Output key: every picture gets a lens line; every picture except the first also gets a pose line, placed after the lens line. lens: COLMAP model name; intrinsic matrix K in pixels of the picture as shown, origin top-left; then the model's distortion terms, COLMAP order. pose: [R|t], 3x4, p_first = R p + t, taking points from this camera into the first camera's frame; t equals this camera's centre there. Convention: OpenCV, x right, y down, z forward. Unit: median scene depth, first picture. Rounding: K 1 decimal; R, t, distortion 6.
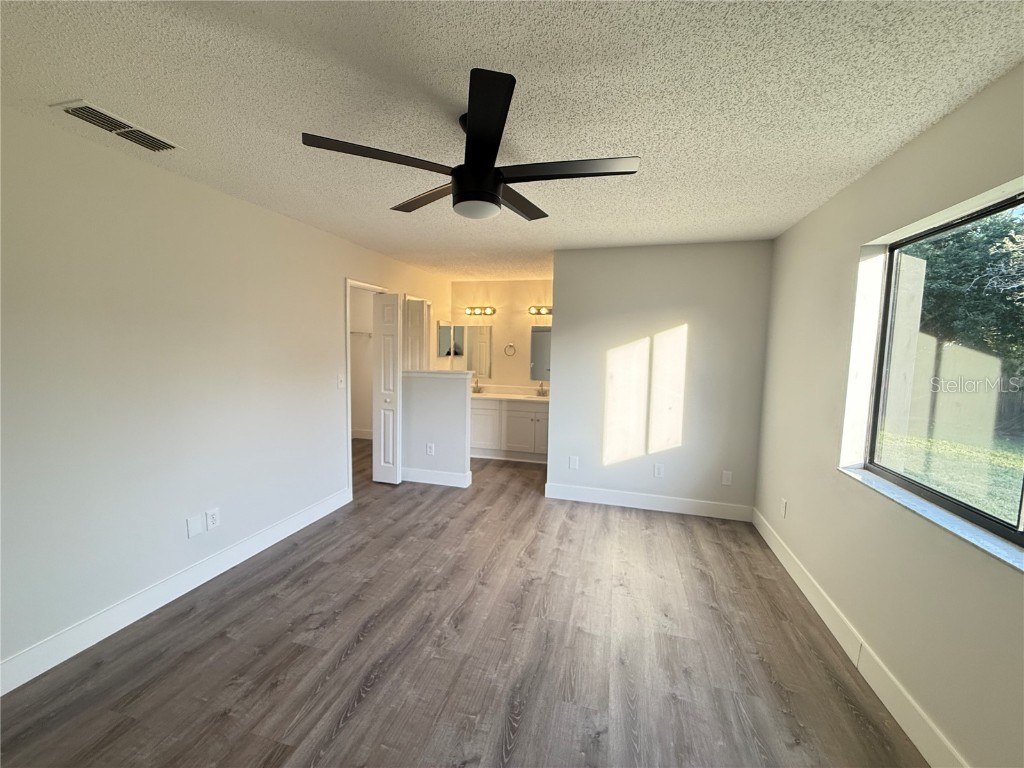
lens RADIAL K [[414.0, 0, 512.0], [0, 414.0, 384.0], [0, 0, 1]] dist [-0.003125, 0.000761]
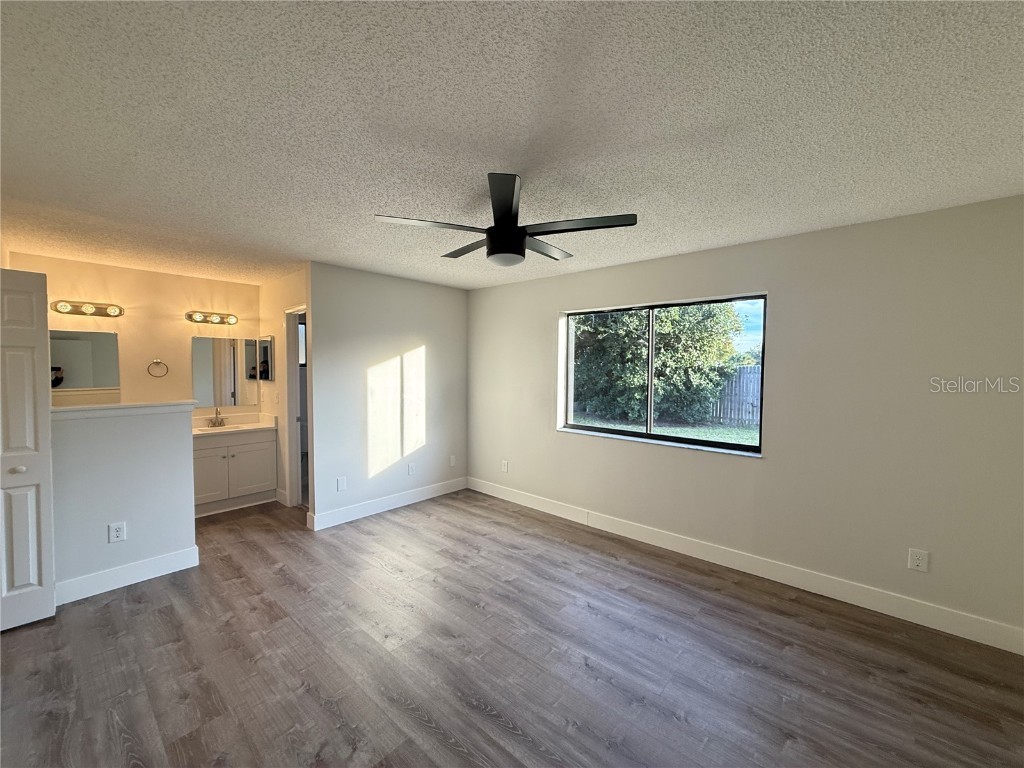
lens RADIAL K [[414.0, 0, 512.0], [0, 414.0, 384.0], [0, 0, 1]] dist [-0.003125, 0.000761]
pose [[0.429965, -0.055058, 0.901165, -0.587606], [0.079668, 0.996559, 0.022875, -0.036667], [-0.899324, 0.061959, 0.432872, 0.226201]]
